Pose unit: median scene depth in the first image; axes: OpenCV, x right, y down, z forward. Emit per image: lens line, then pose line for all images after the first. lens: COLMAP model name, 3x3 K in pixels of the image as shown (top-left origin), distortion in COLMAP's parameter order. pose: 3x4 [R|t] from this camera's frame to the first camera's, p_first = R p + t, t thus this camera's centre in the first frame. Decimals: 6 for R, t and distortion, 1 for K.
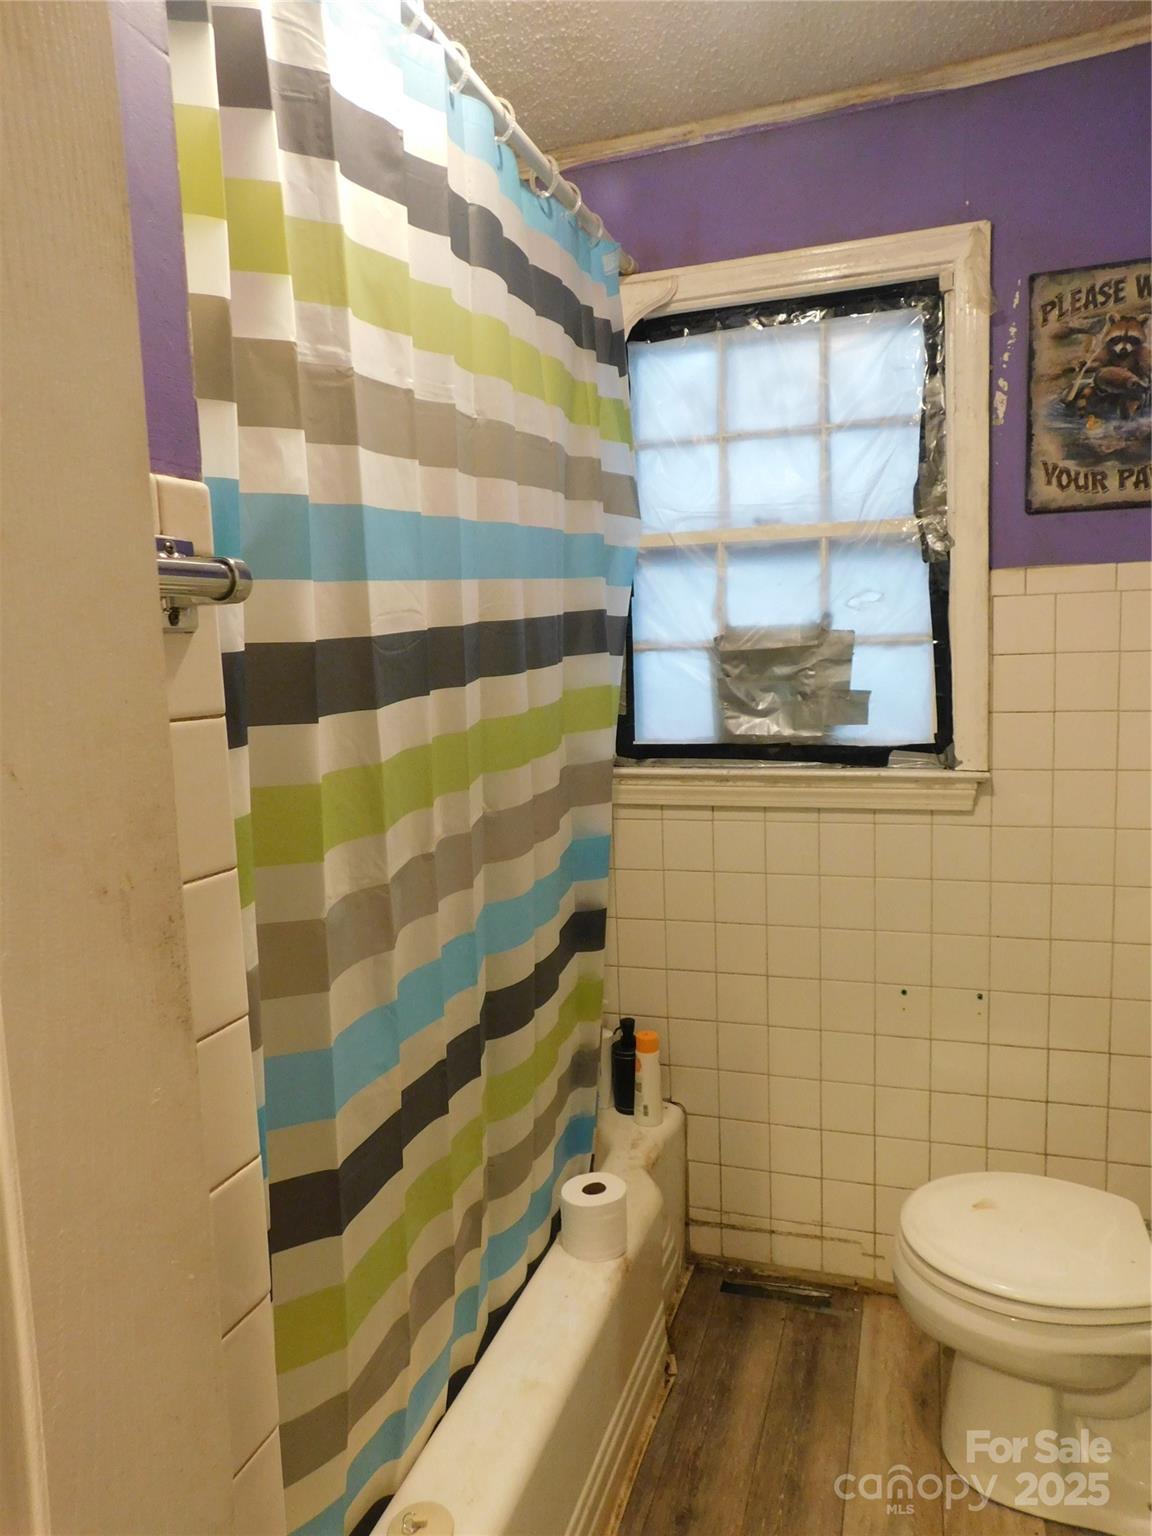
lens RADIAL K [[1036.0, 0, 577.8], [0, 1036.0, 771.5], [0, 0, 1]] dist [-0.061661, 0.060503]
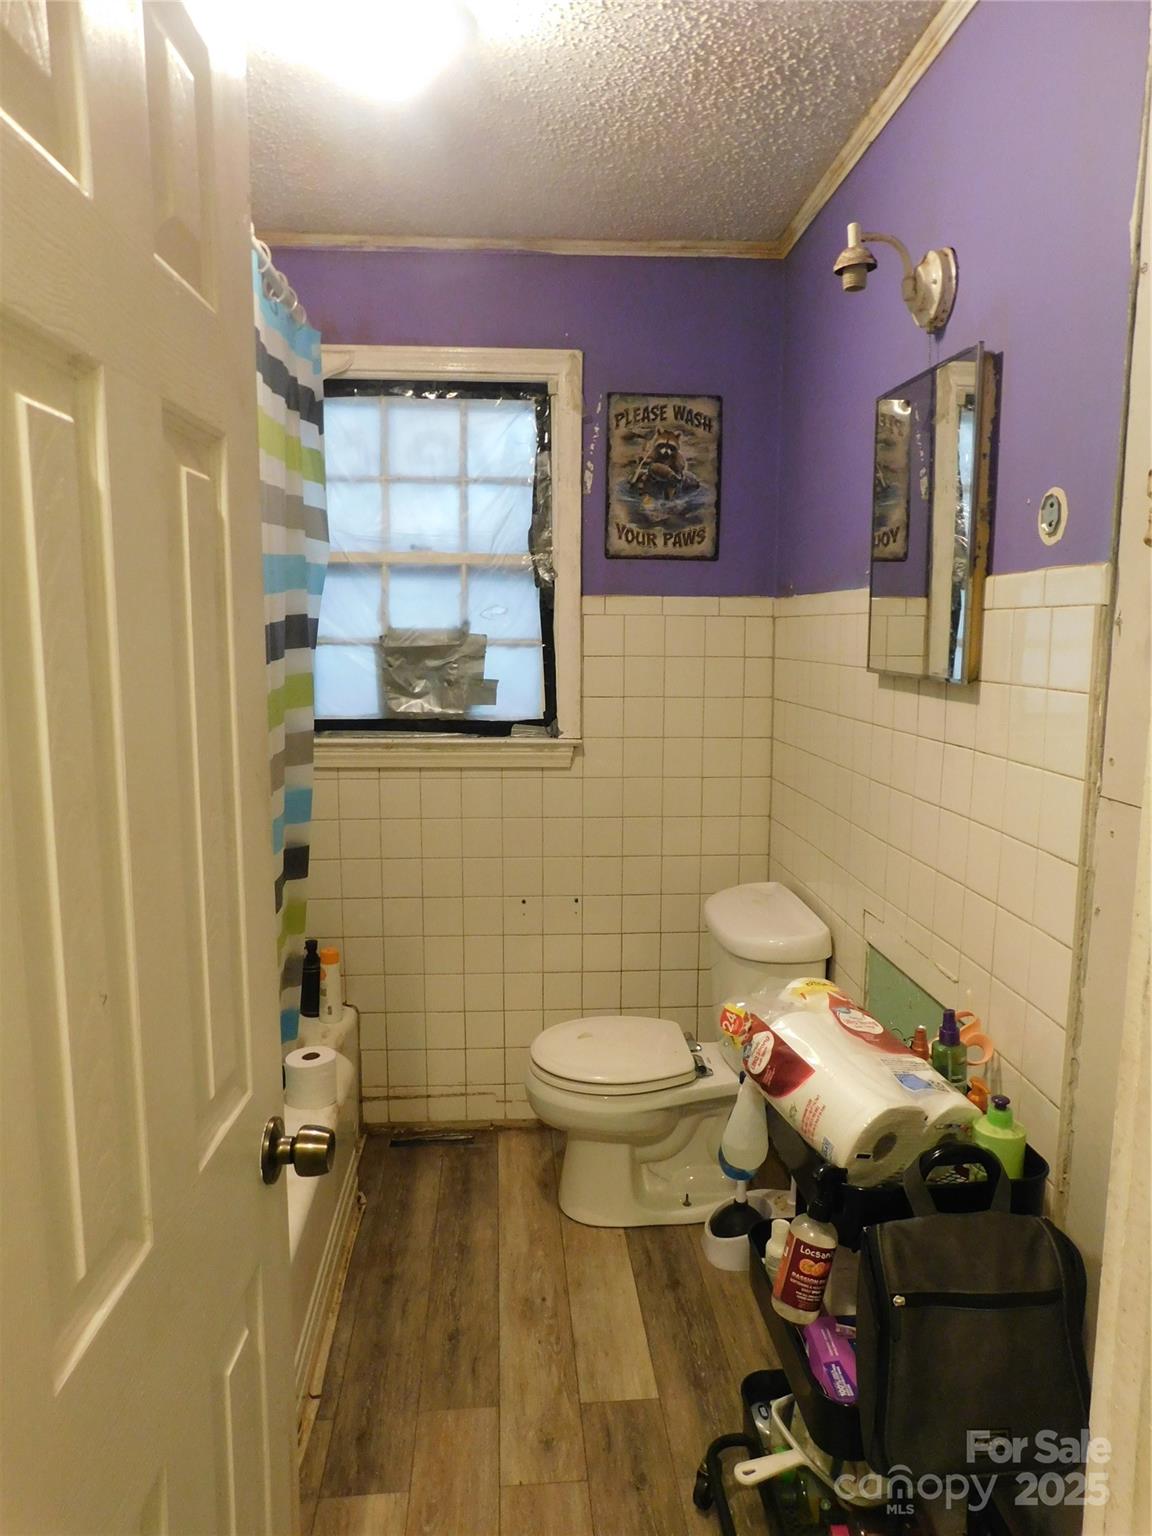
lens RADIAL K [[1036.0, 0, 577.8], [0, 1036.0, 771.5], [0, 0, 1]] dist [-0.061661, 0.060503]
pose [[0.918687, -0.014902, 0.394705, -0.160435], [0.007973, 0.999784, 0.019190, 0.016848], [-0.394906, -0.014482, 0.918608, -0.294471]]
